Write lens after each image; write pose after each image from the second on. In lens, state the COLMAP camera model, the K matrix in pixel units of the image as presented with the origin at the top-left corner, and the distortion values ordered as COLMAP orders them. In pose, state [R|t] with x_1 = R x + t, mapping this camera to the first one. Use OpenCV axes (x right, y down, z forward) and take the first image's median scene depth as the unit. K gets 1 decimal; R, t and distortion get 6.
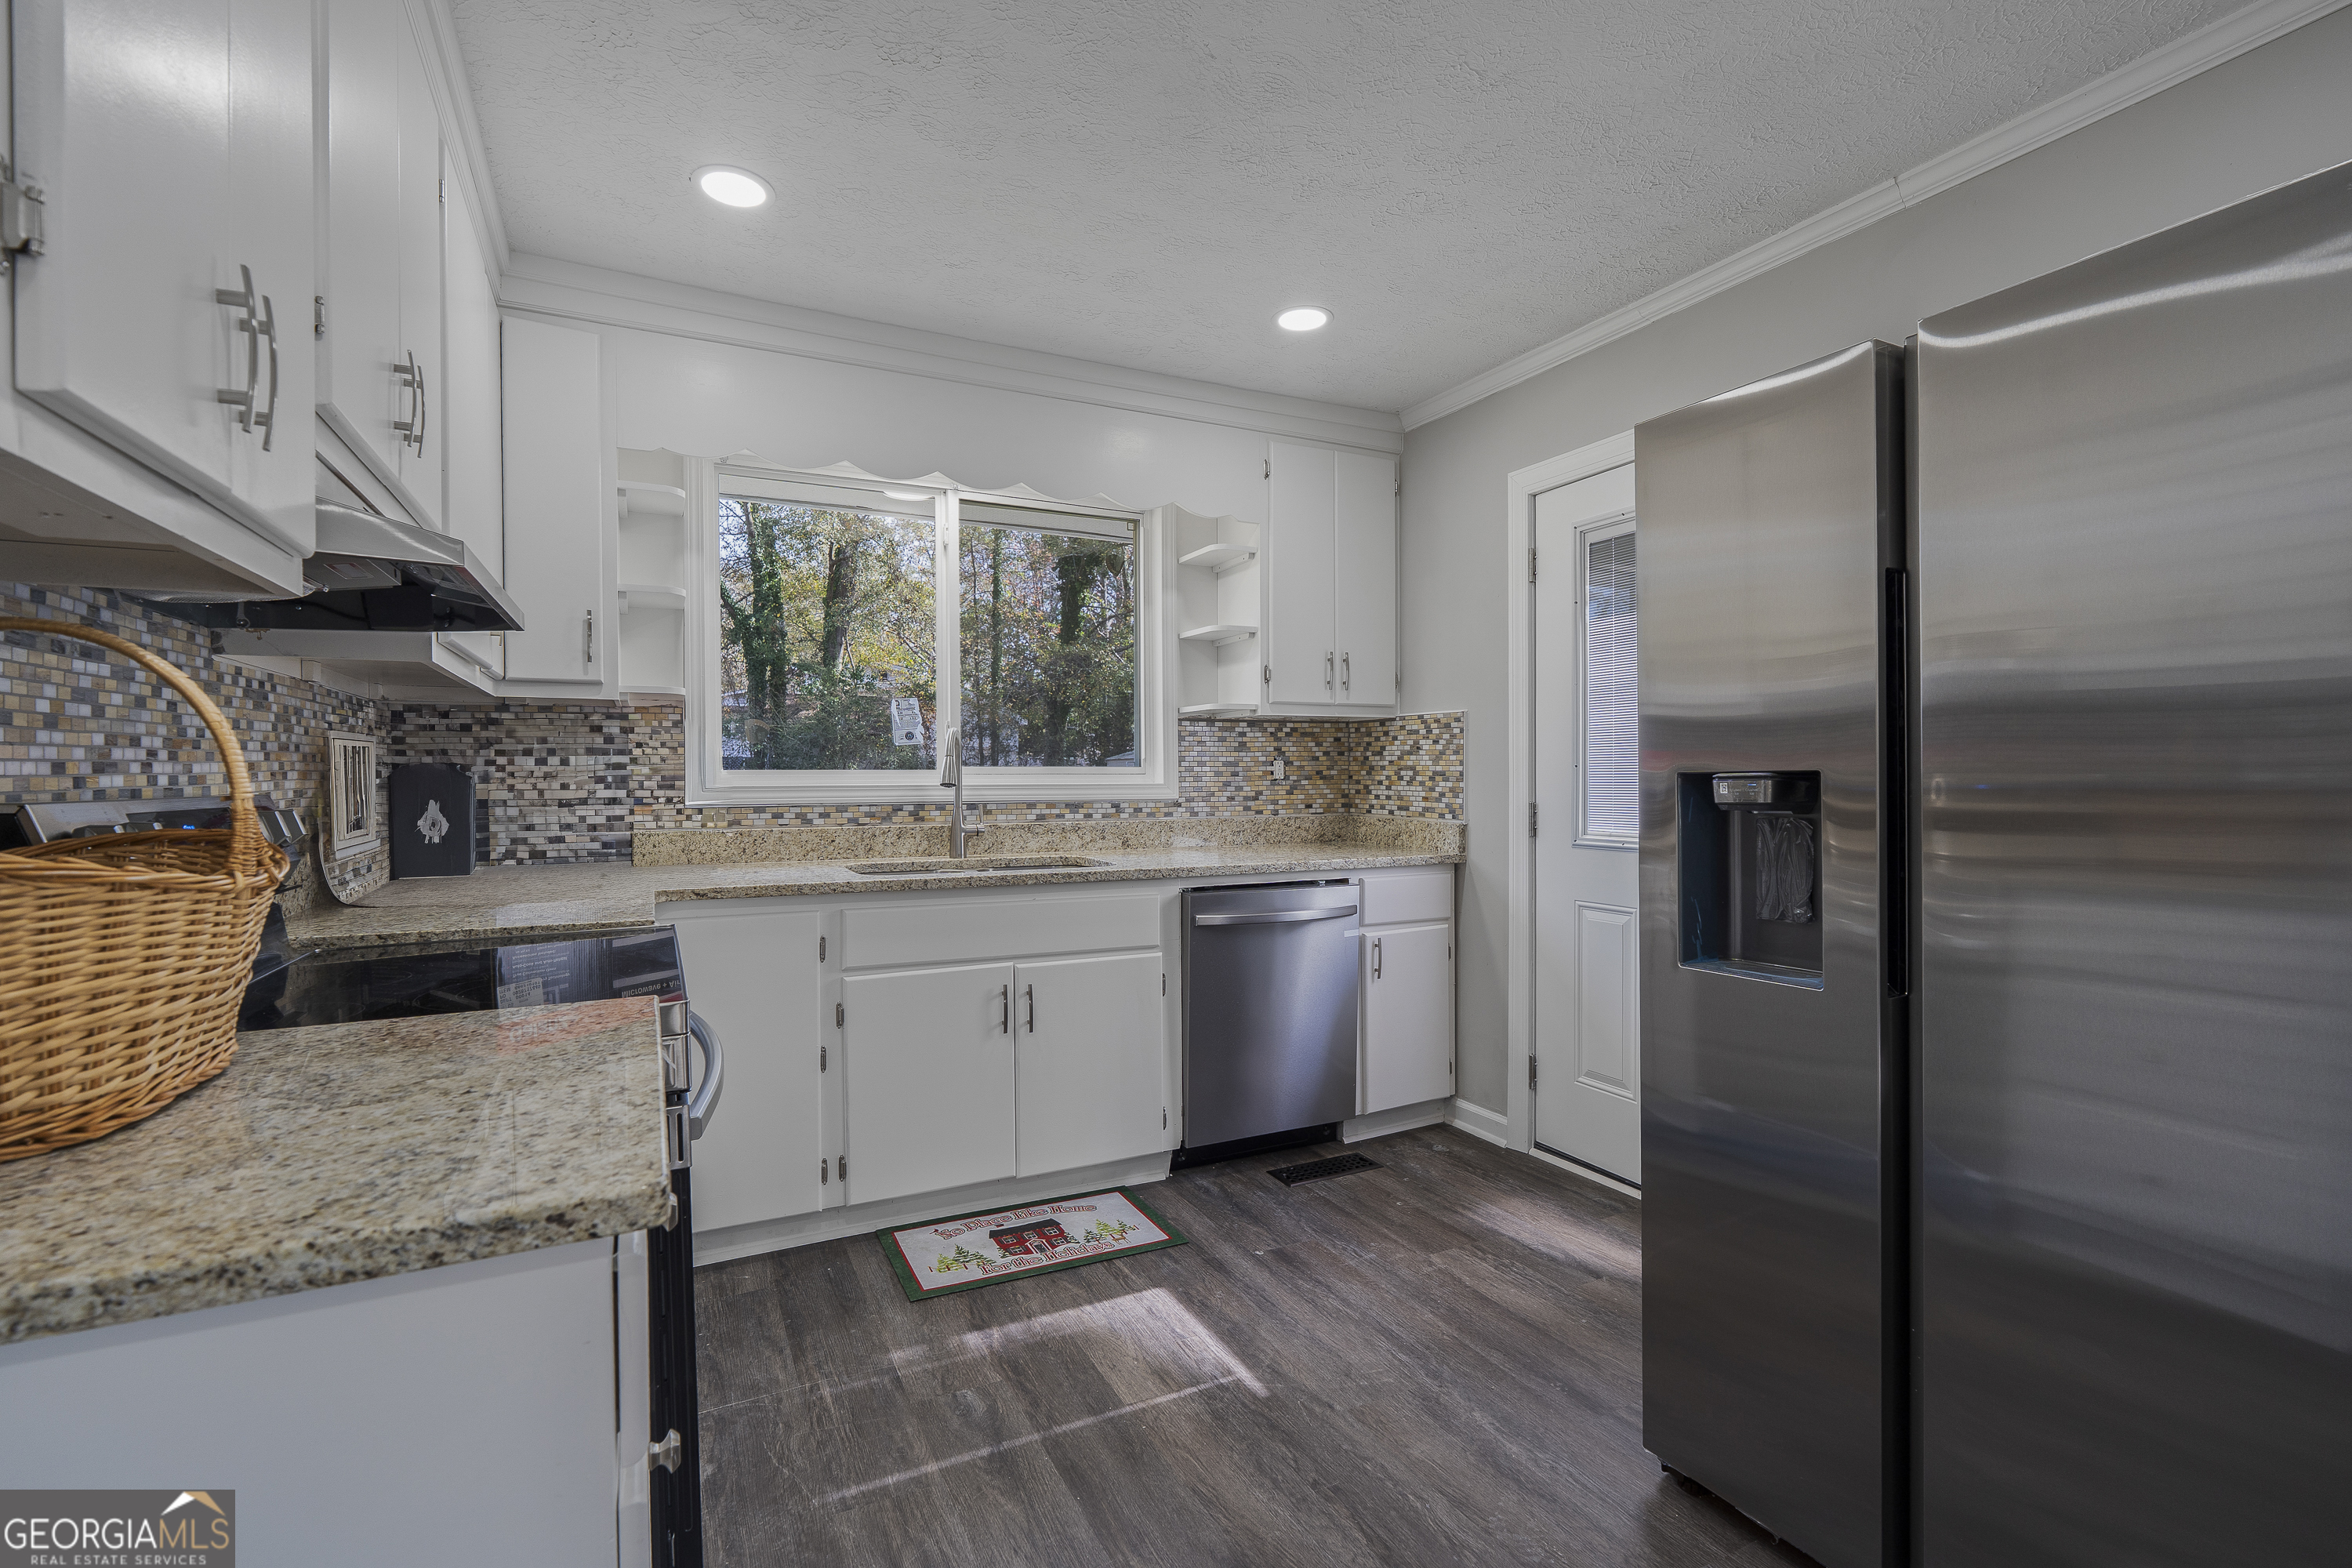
lens RADIAL K [[1066.0, 0, 1188.1], [0, 1066.0, 784.2], [0, 0, 1]] dist [-0.010026, 0.002156]
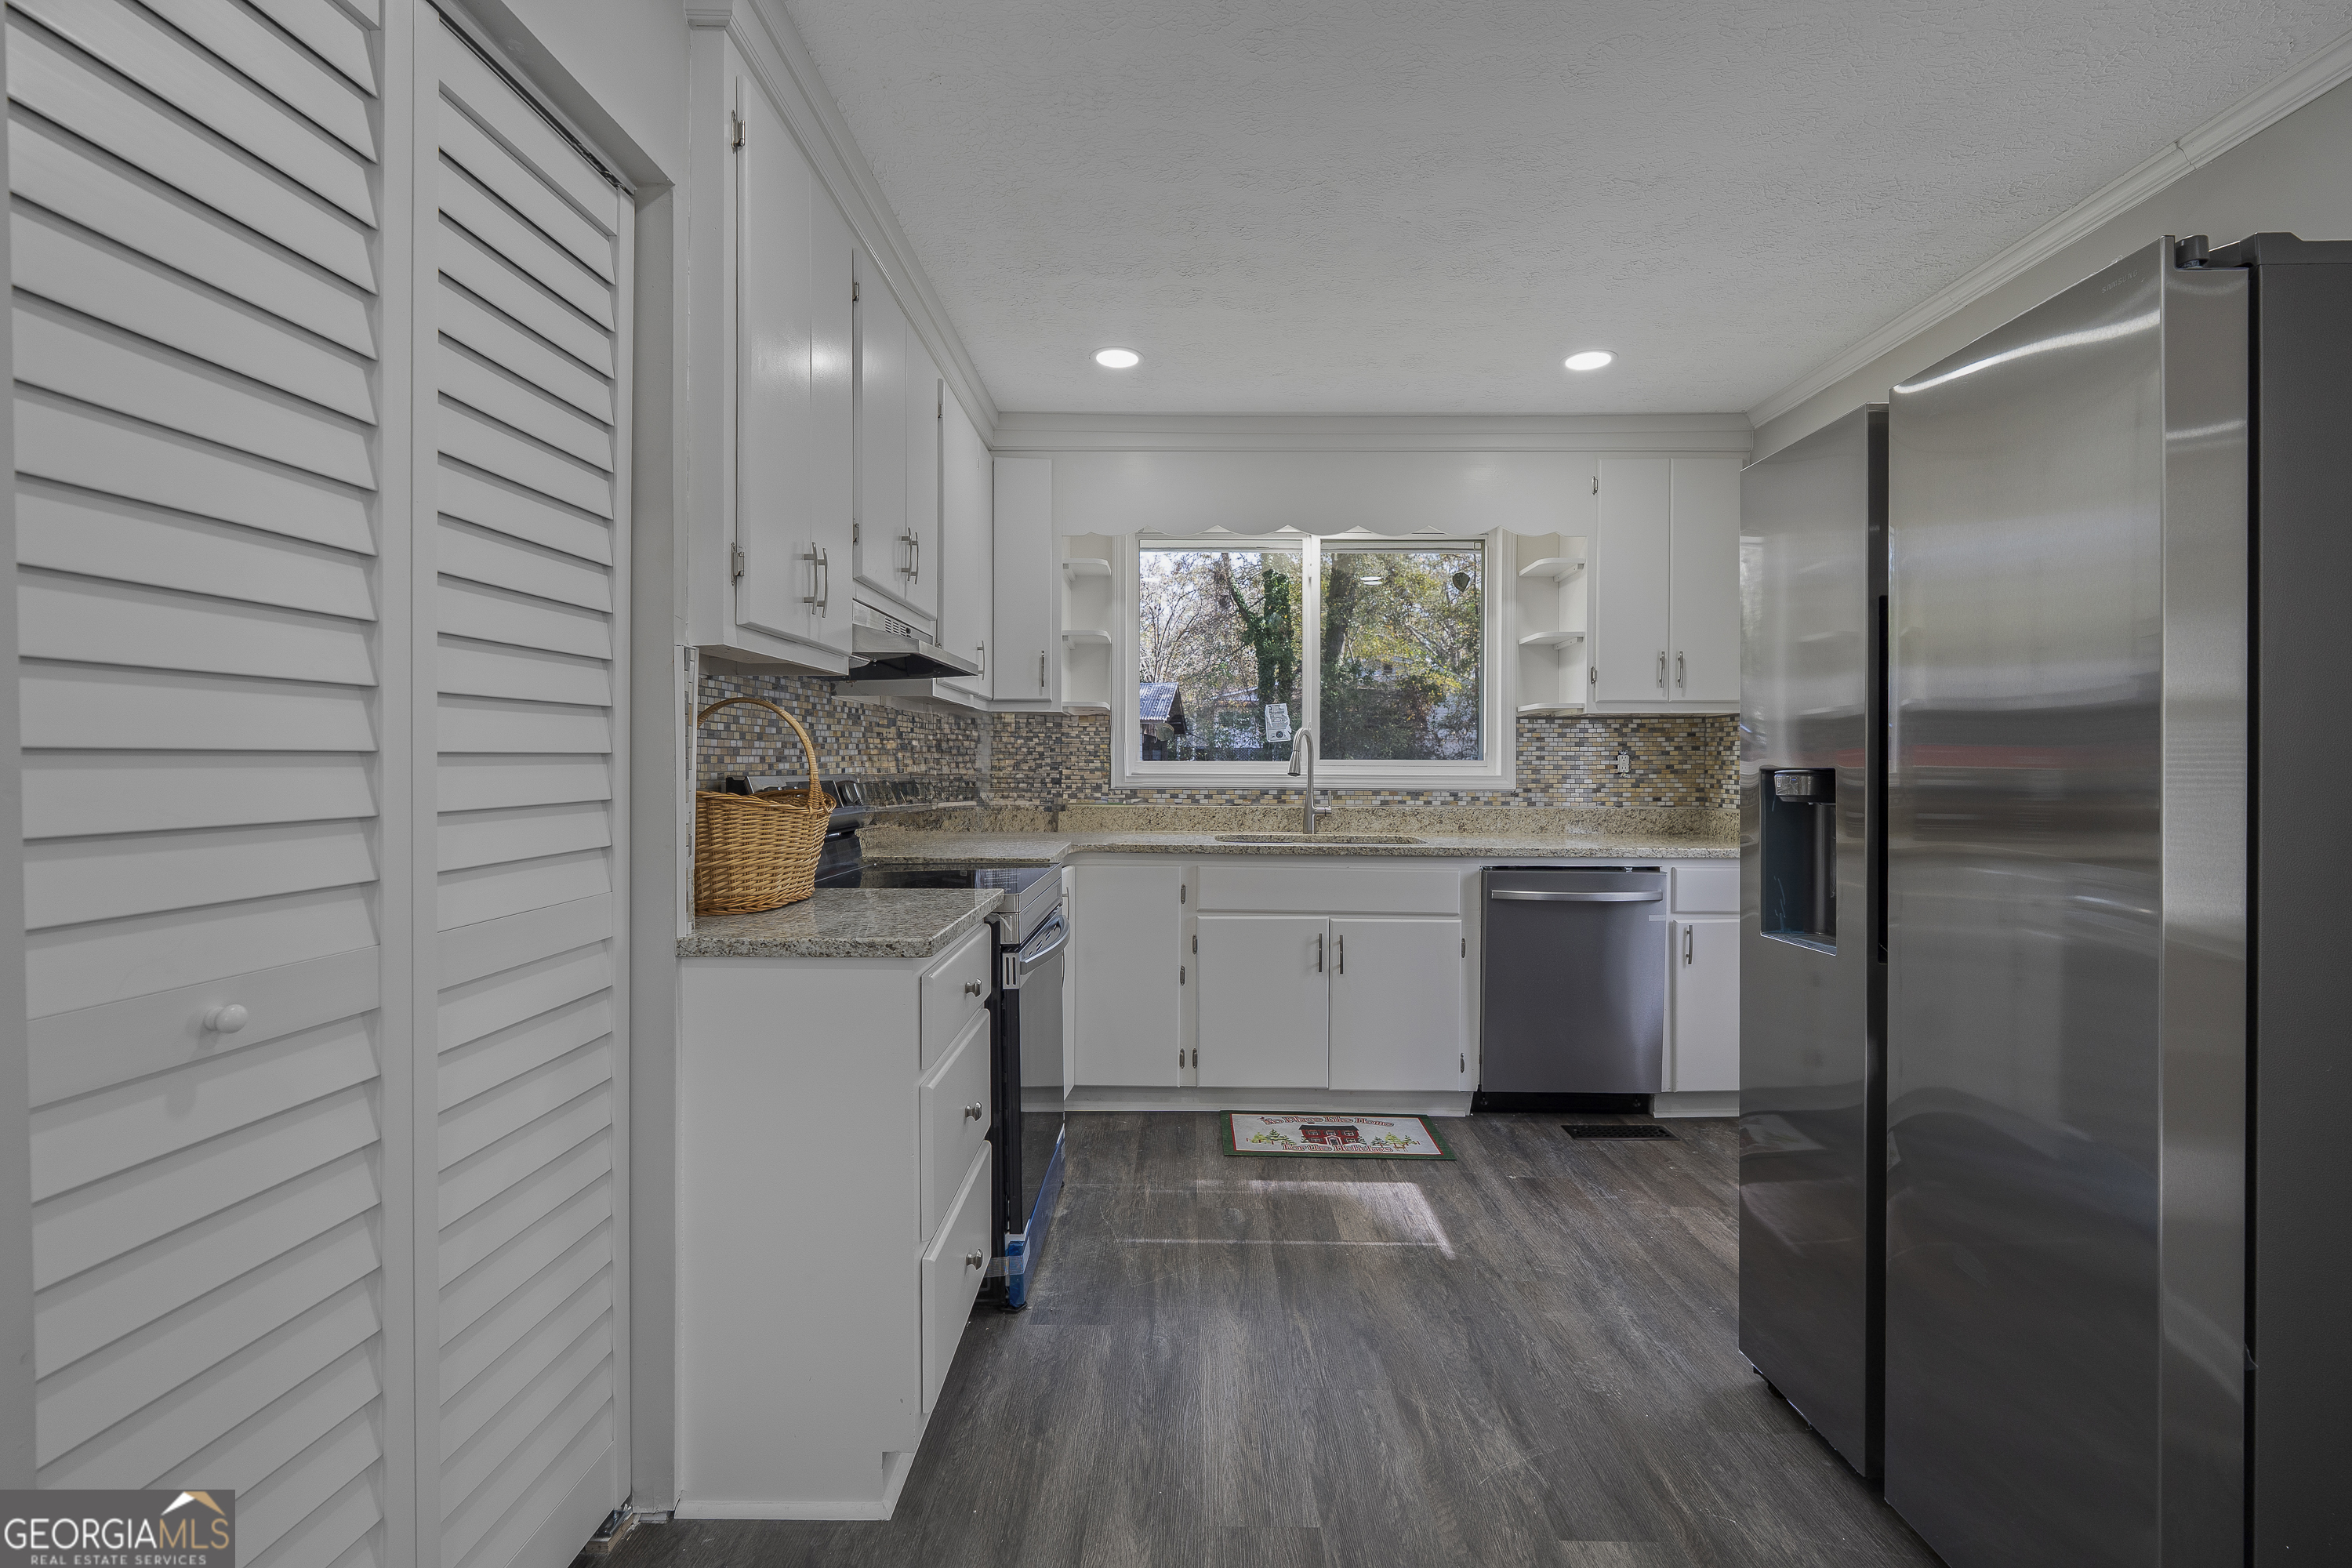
lens RADIAL K [[1066.0, 0, 1167.6], [0, 1066.0, 770.2], [0, 0, 1]] dist [-0.010026, 0.002156]
pose [[0.886027, 0.009815, -0.463531, 0.256575], [-0.012031, 0.999926, -0.001825, 0.000077], [0.463478, 0.007194, 0.886079, -0.204404]]
